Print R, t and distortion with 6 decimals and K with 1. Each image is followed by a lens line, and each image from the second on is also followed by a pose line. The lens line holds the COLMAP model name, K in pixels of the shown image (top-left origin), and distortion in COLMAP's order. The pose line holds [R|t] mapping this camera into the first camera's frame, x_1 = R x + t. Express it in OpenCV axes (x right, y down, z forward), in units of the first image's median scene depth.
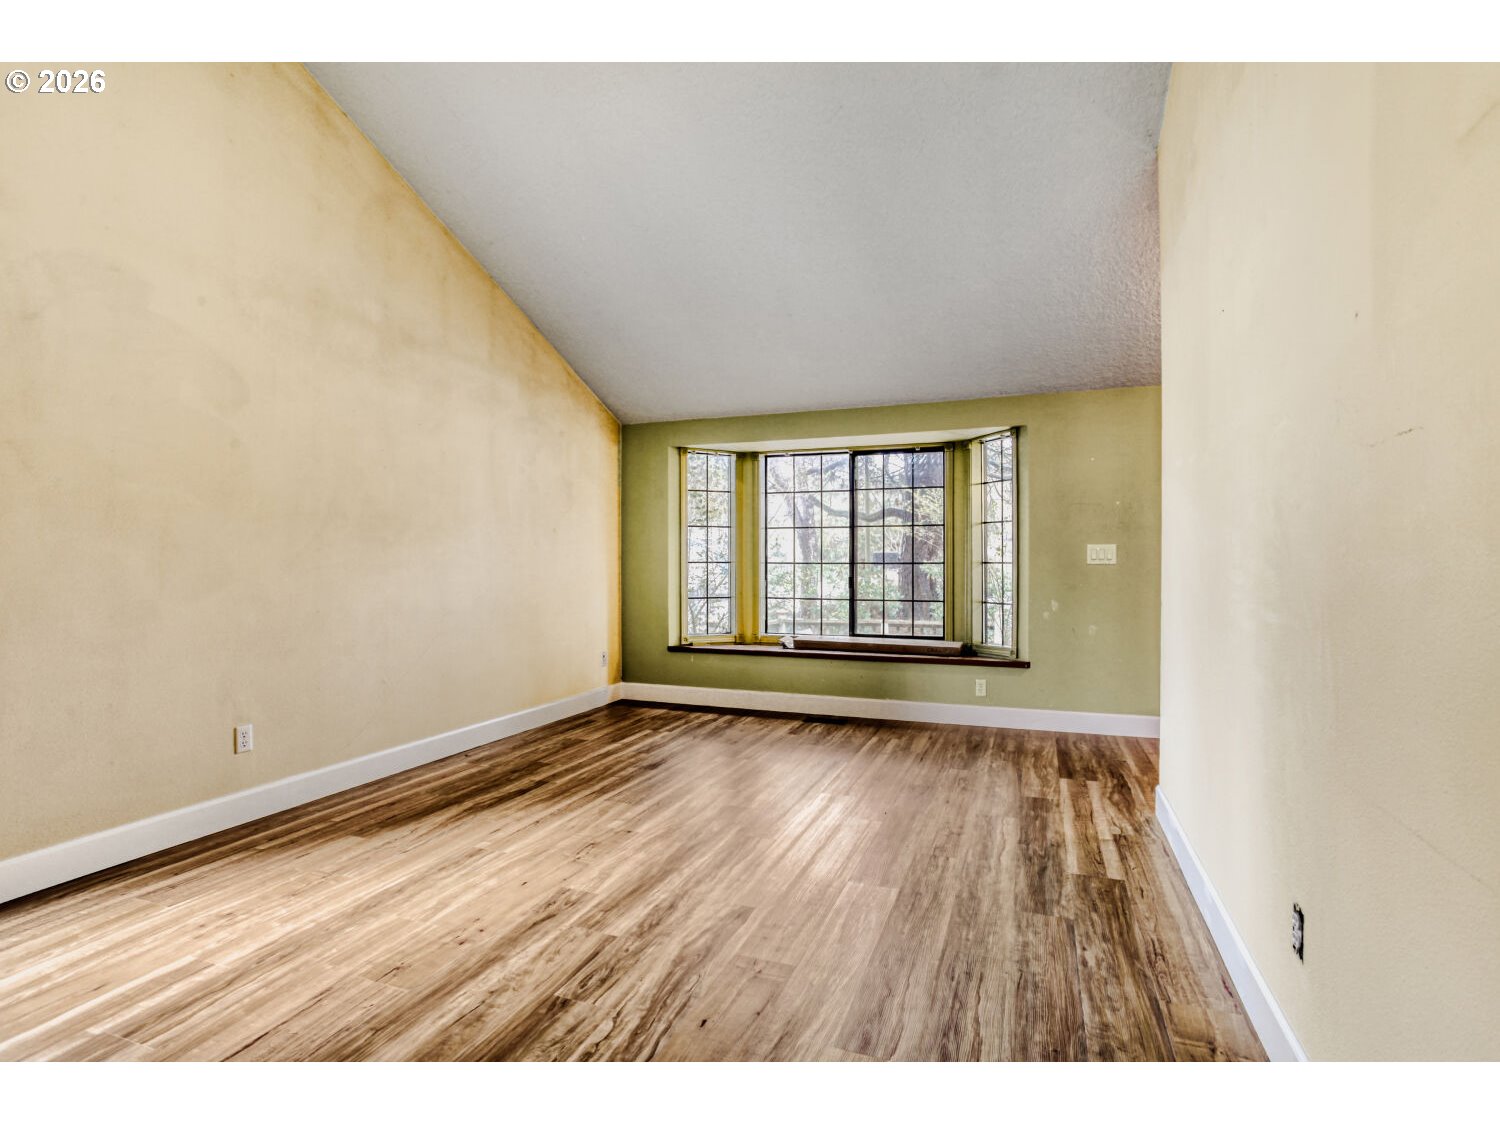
lens RADIAL K [[729.3, 0, 756.8], [0, 729.3, 568.7], [0, 0, 1]] dist [-0.050341, 0.021981]
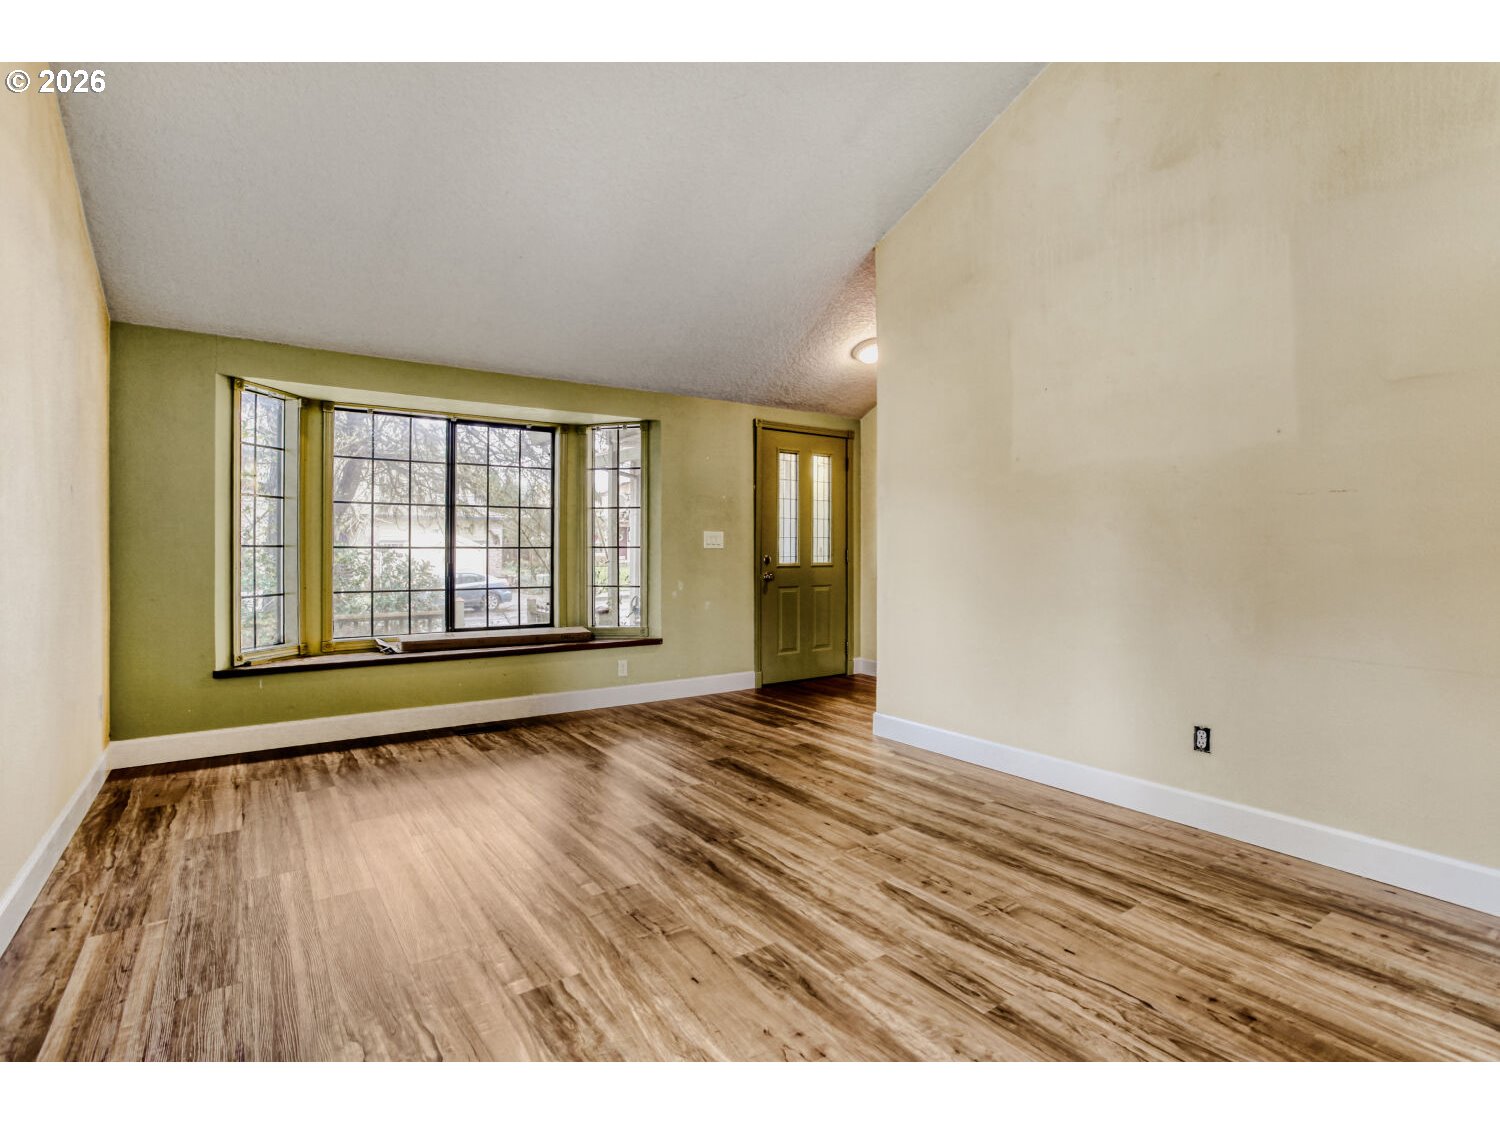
lens RADIAL K [[729.3, 0, 743.5], [0, 729.3, 547.3], [0, 0, 1]] dist [-0.050341, 0.021981]
pose [[0.568762, 0.001488, 0.822501, -0.446884], [0.005668, 0.999968, -0.005729, -0.000926], [-0.822482, 0.007921, 0.568735, 0.266620]]
